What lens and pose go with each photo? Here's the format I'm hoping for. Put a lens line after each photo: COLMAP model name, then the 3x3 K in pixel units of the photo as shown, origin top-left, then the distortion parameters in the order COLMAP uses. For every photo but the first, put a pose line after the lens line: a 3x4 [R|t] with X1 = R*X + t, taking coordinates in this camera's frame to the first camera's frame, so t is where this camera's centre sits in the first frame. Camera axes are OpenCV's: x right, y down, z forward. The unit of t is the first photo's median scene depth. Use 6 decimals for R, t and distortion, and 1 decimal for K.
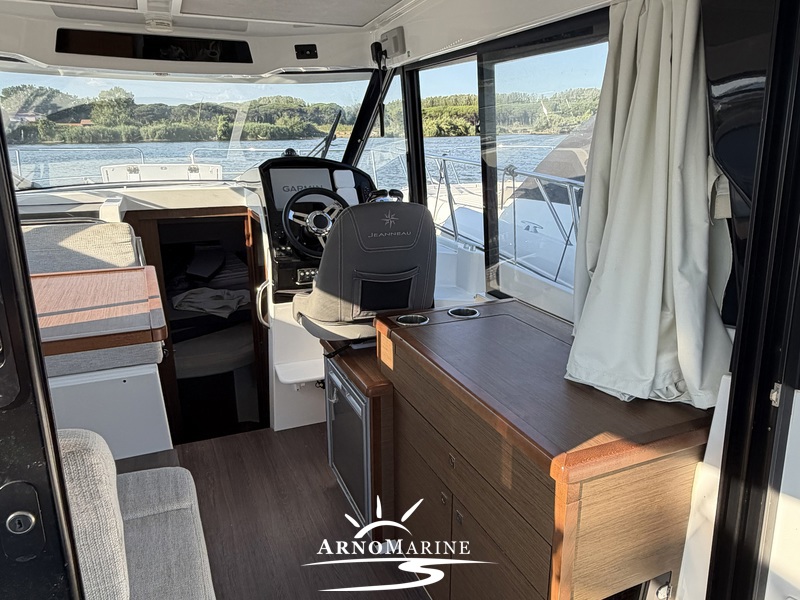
lens RADIAL K [[575.8, 0, 400.0], [0, 575.8, 300.0], [0, 0, 1]] dist [0.003349, 0.001501]
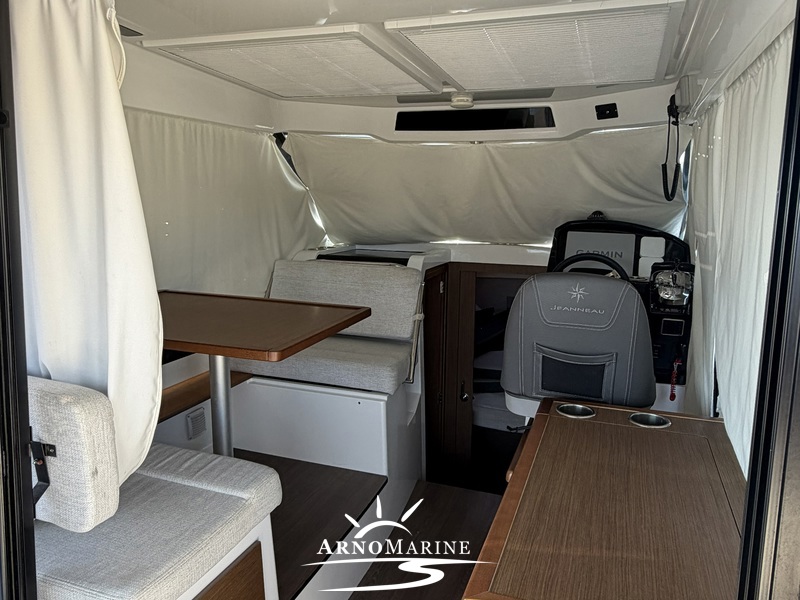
lens RADIAL K [[590.2, 0, 400.0], [0, 590.2, 300.0], [0, 0, 1]] dist [-0.004409, -0.003156]
pose [[0.733222, 0.126621, -0.668097, 0.233301], [-0.194532, 0.980506, -0.027664, -0.030523], [0.651570, 0.150250, 0.743560, 0.092362]]
